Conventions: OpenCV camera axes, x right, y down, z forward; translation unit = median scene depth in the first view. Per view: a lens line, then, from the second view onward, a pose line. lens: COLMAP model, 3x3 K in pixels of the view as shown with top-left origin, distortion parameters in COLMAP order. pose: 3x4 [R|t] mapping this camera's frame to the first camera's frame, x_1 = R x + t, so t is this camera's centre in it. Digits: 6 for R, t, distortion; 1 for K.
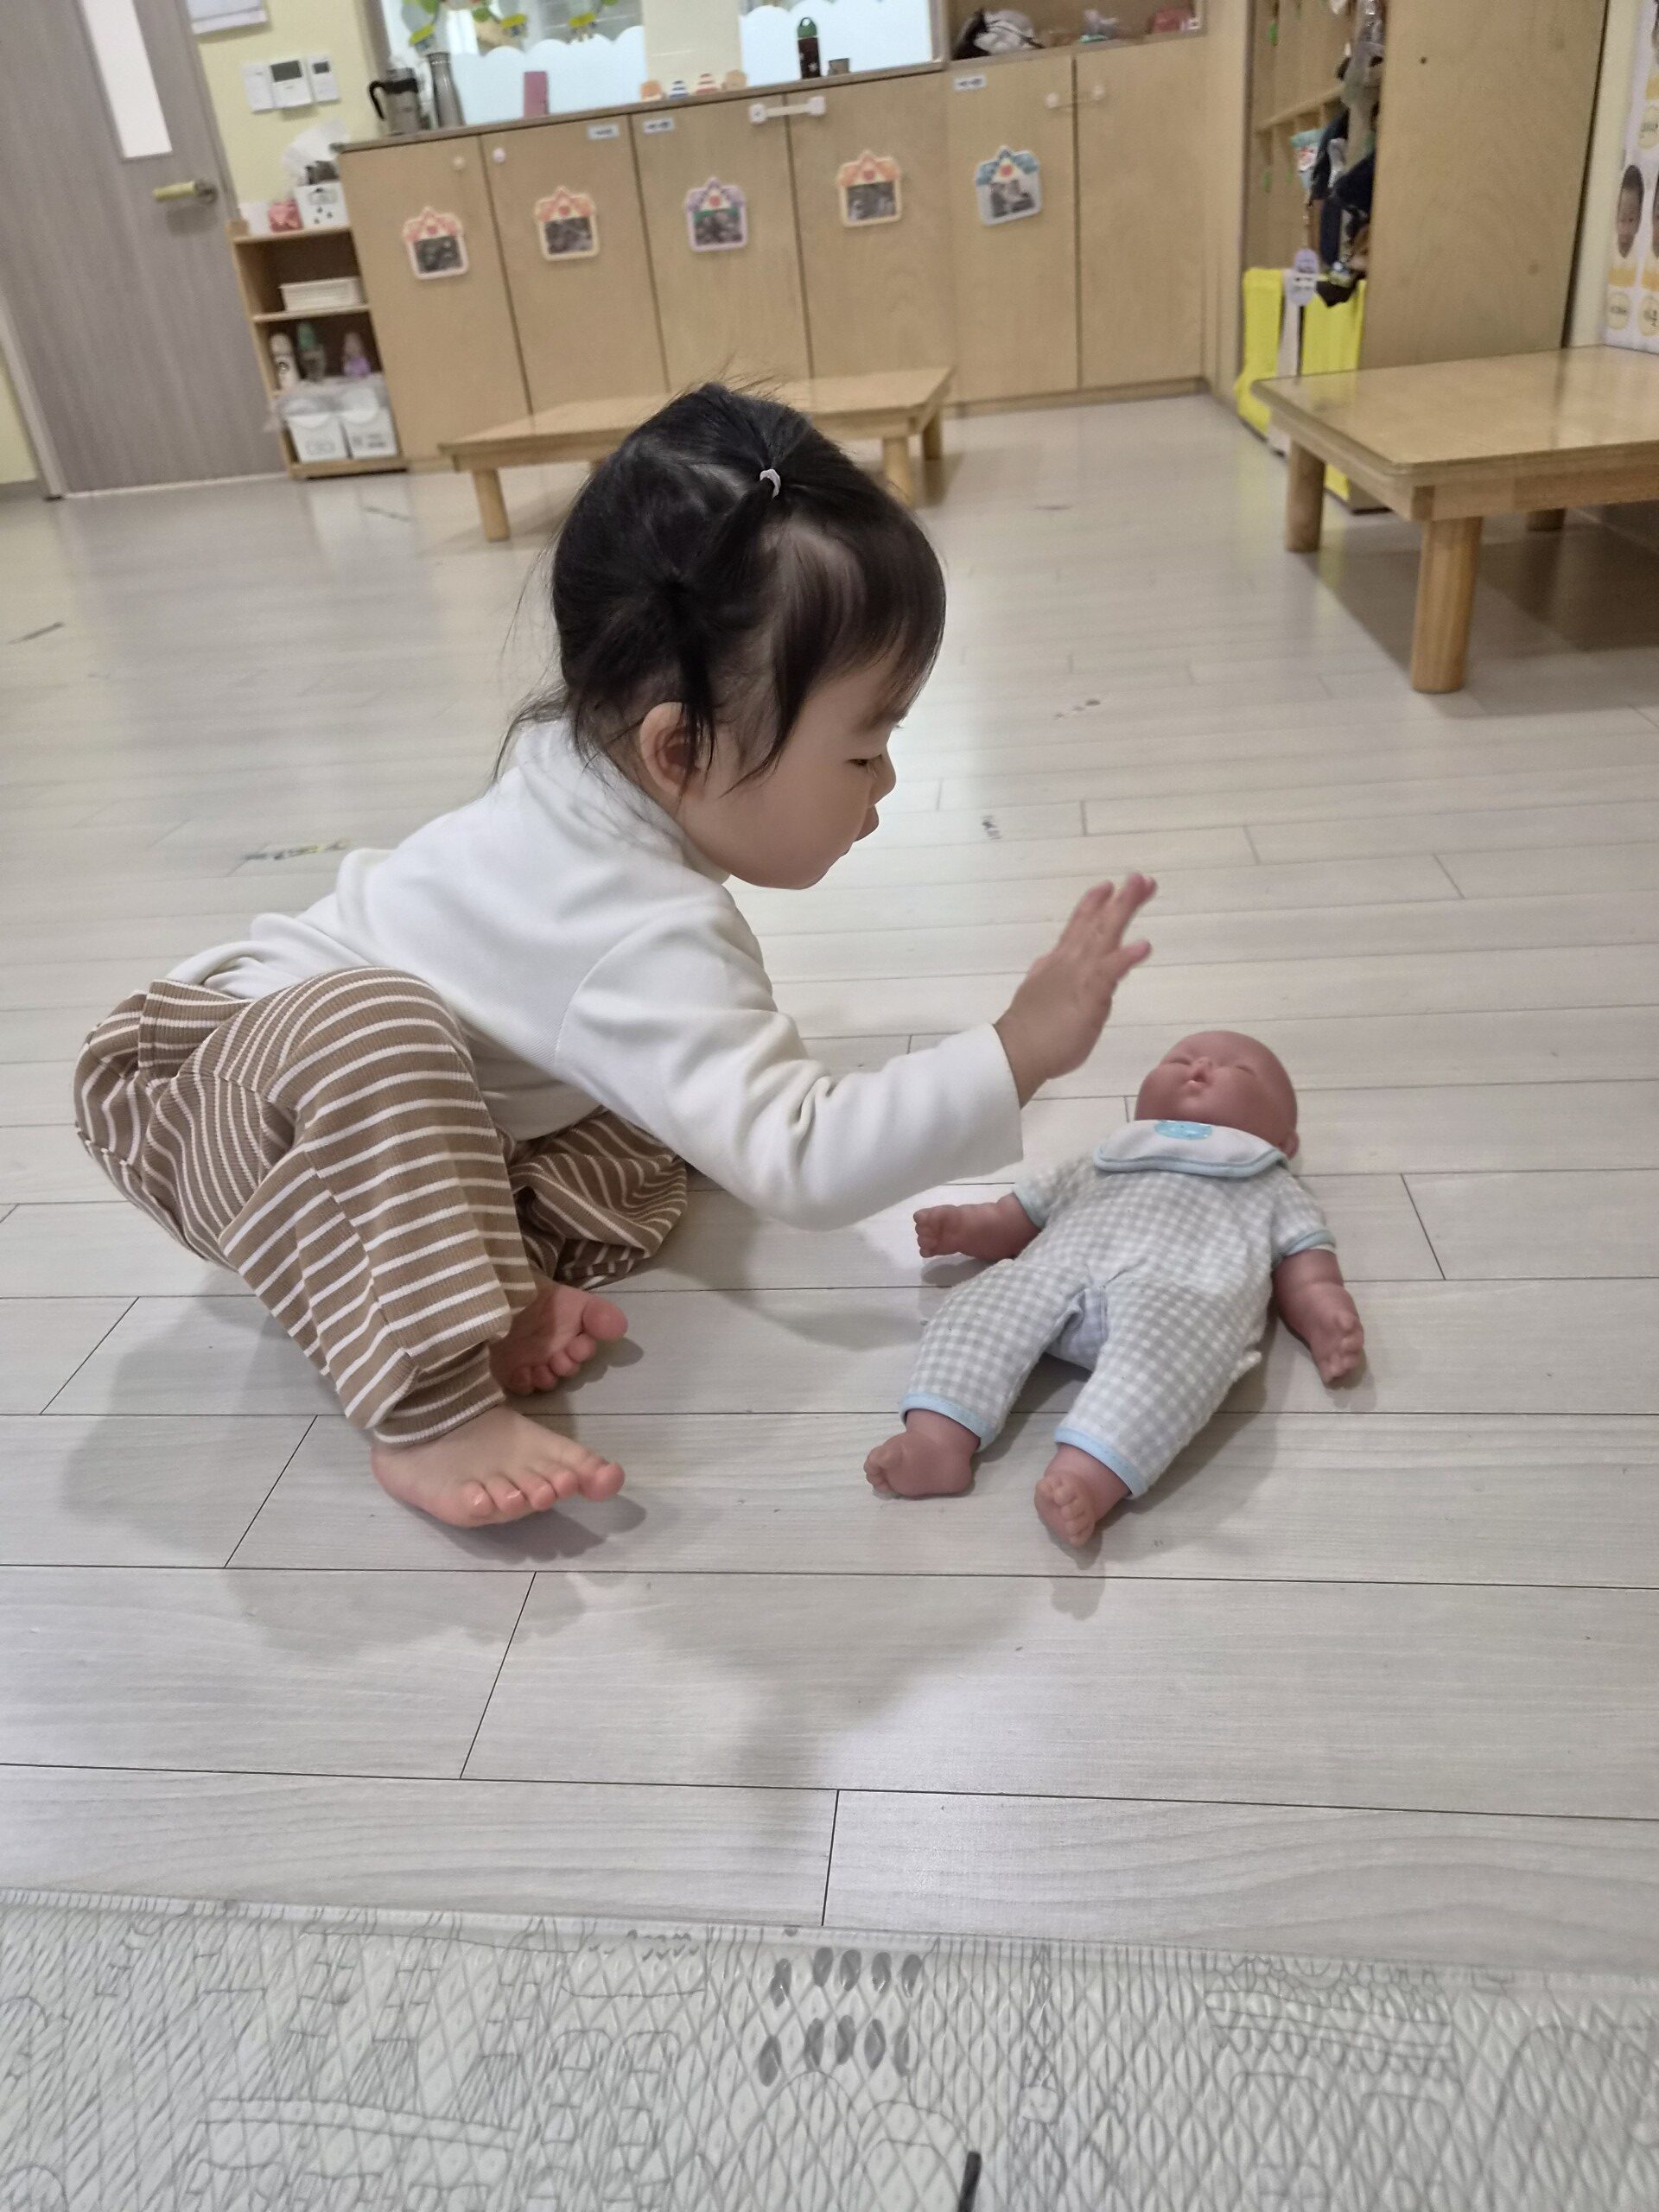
lens RADIAL K [[1524.0, 0, 806.6], [0, 1524.0, 1085.7], [0, 0, 1]] dist [0.061614, -0.058467]
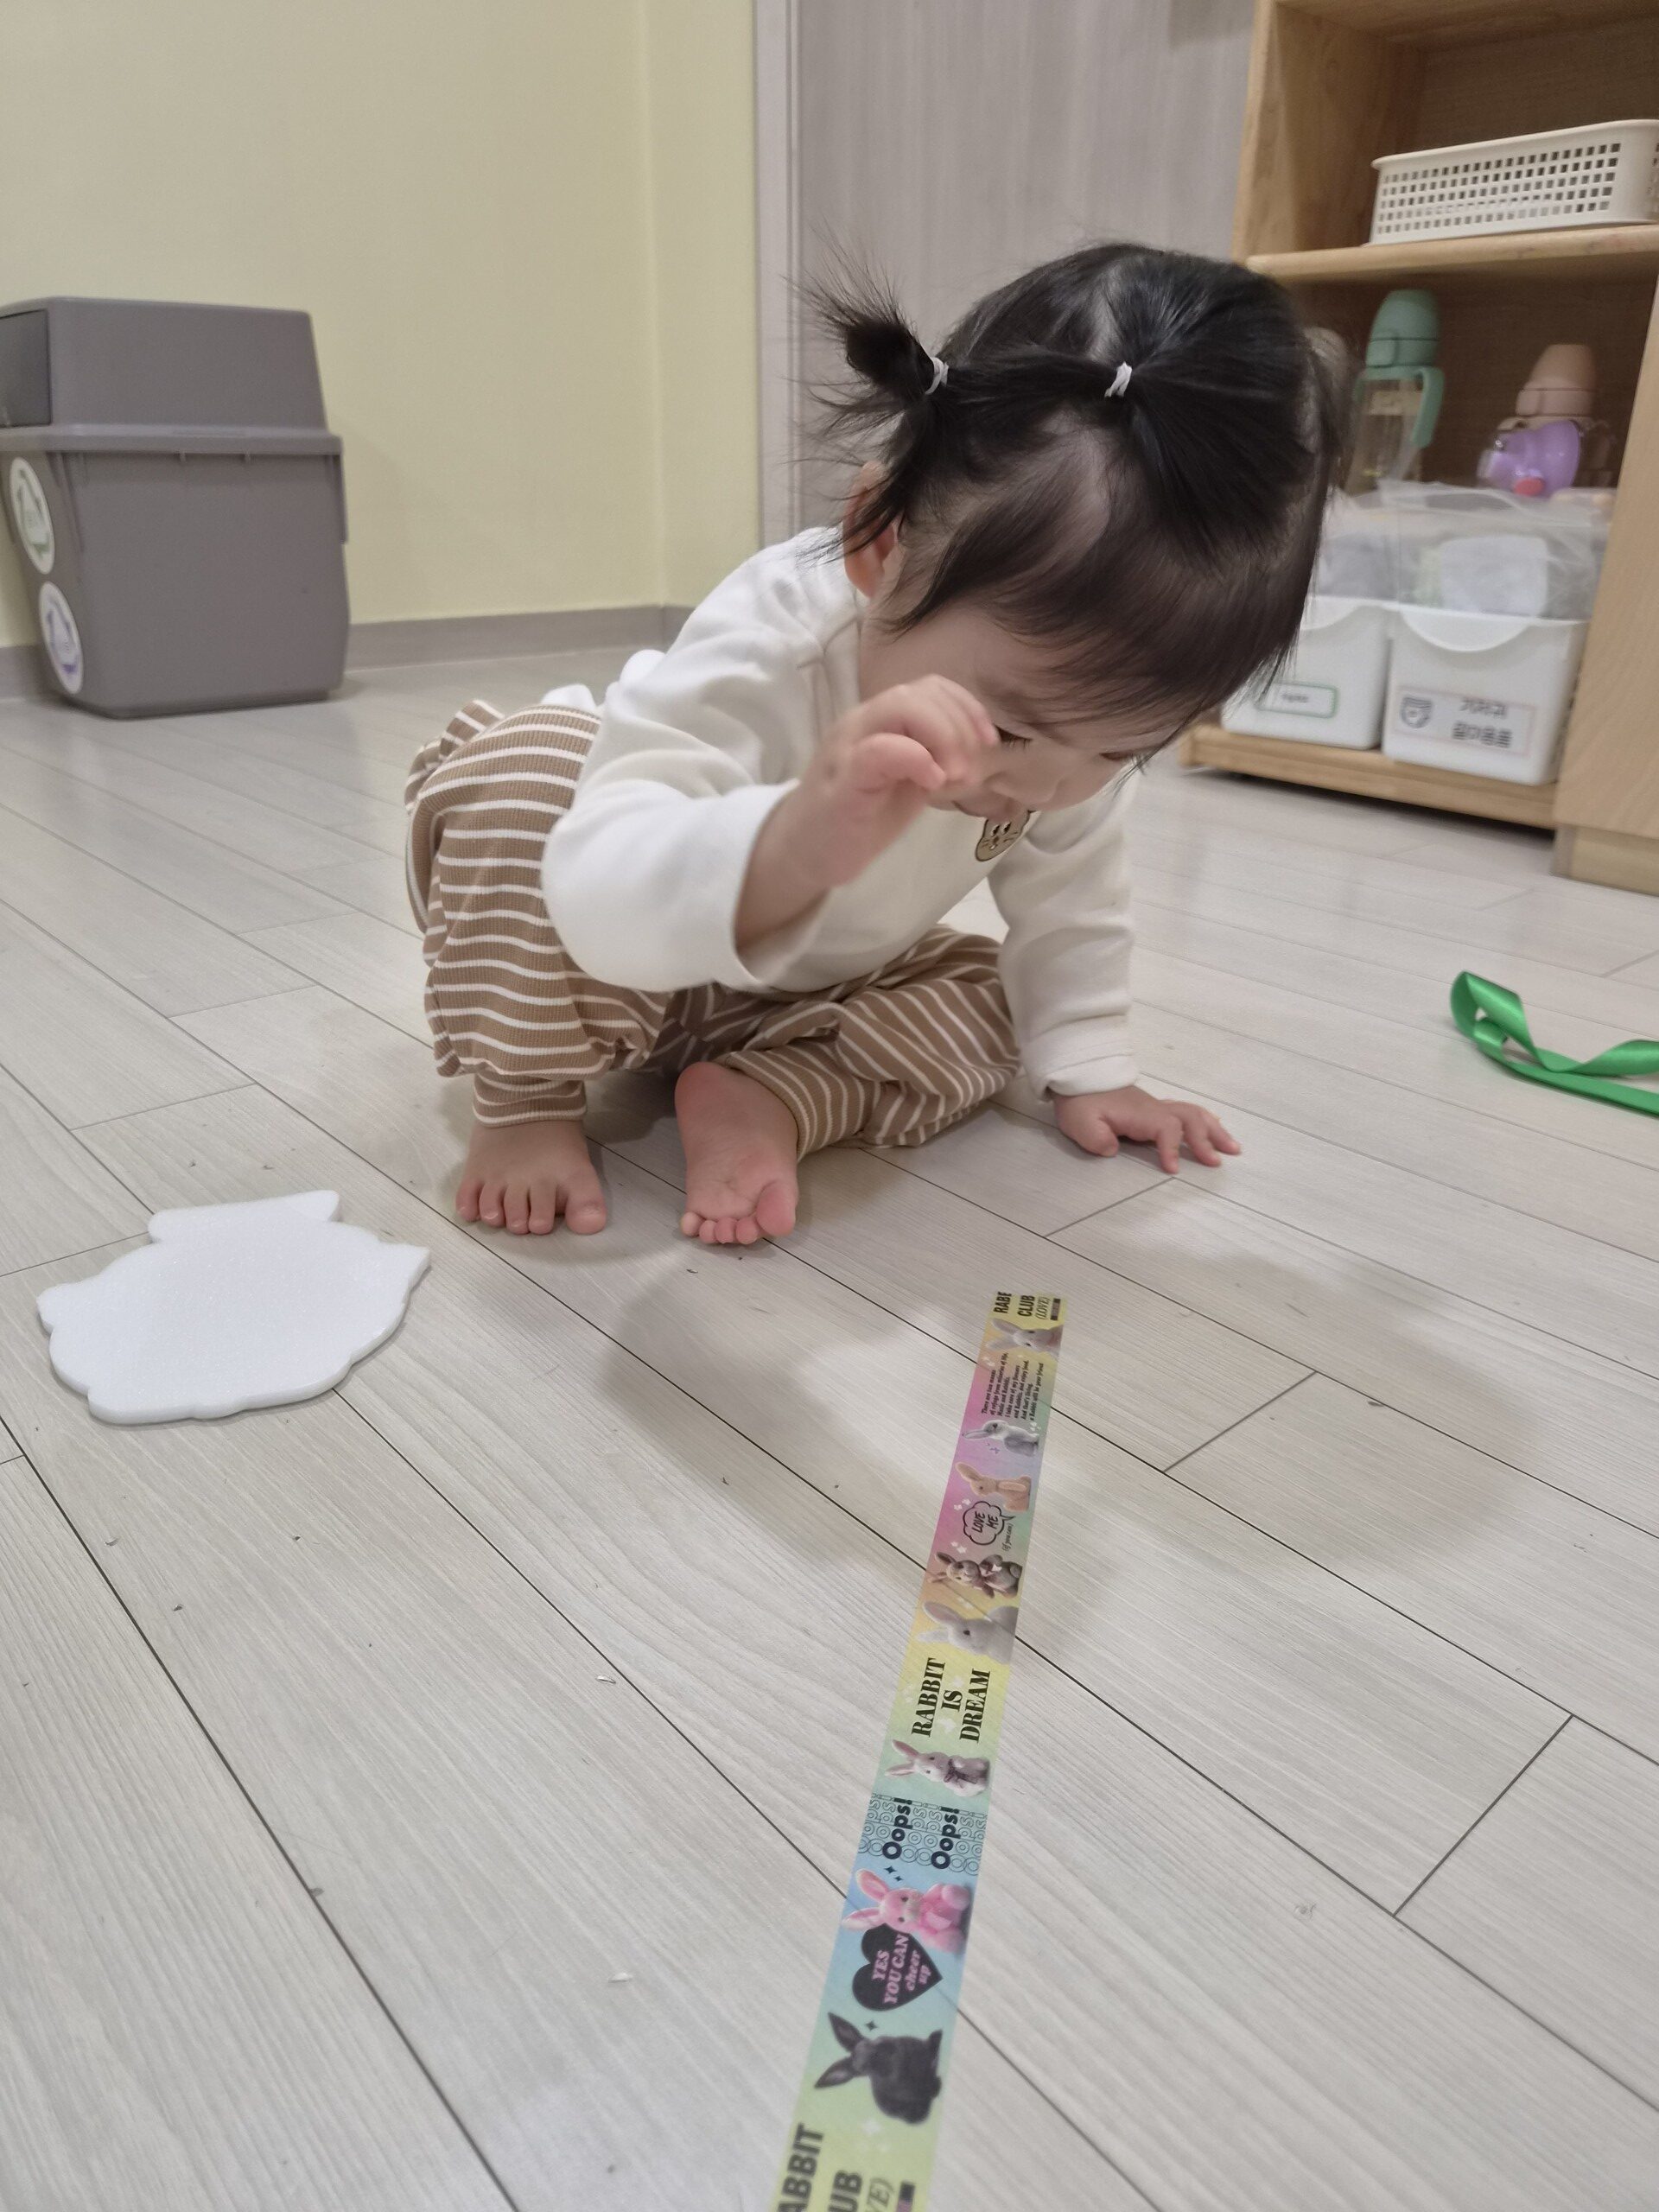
lens RADIAL K [[1531.3, 0, 819.5], [0, 1531.3, 1081.0], [0, 0, 1]] dist [0.057875, -0.045262]
pose [[0.738778, 0.364470, -0.566894, -0.188660], [-0.404432, 0.912618, 0.059688, -0.332357], [0.539112, 0.185174, 0.821625, 0.729922]]
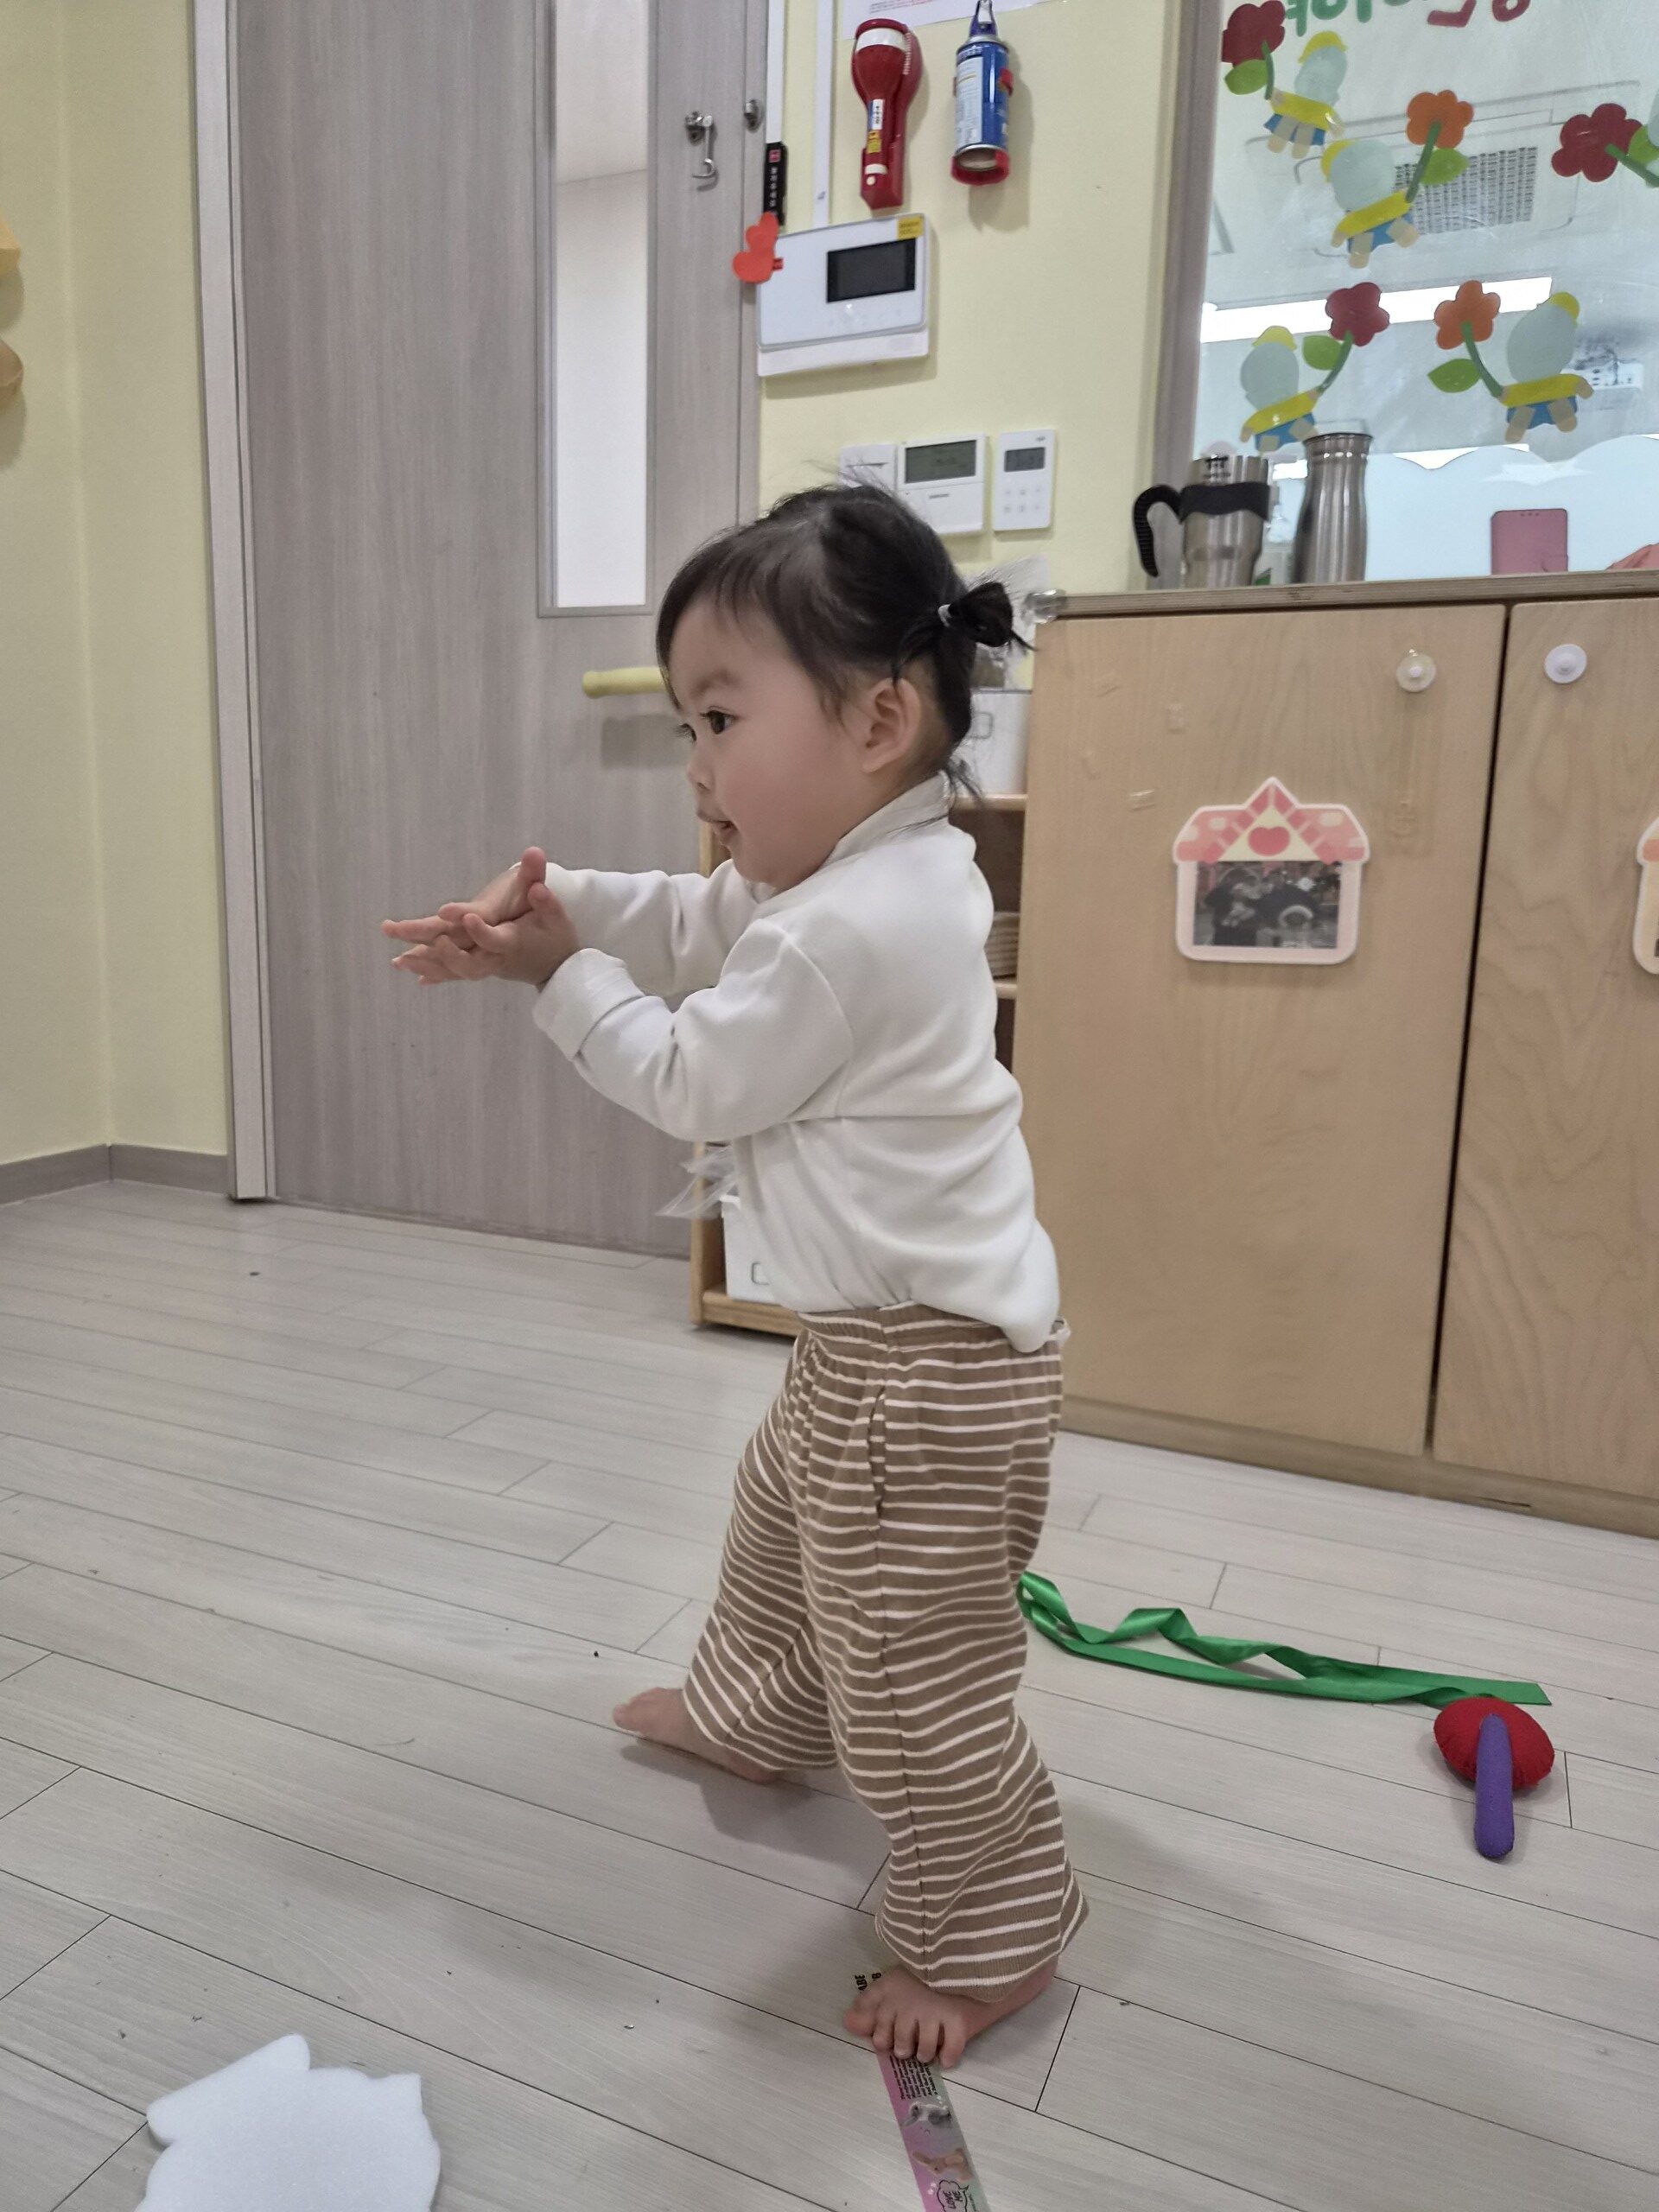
lens RADIAL K [[1531.3, 0, 819.5], [0, 1531.3, 1081.0], [0, 0, 1]] dist [0.057875, -0.045262]
pose [[0.948975, 0.181477, -0.257899, -0.221586], [-0.255806, 0.921254, -0.293008, -0.356377], [0.184416, 0.344030, 0.920671, 0.645775]]
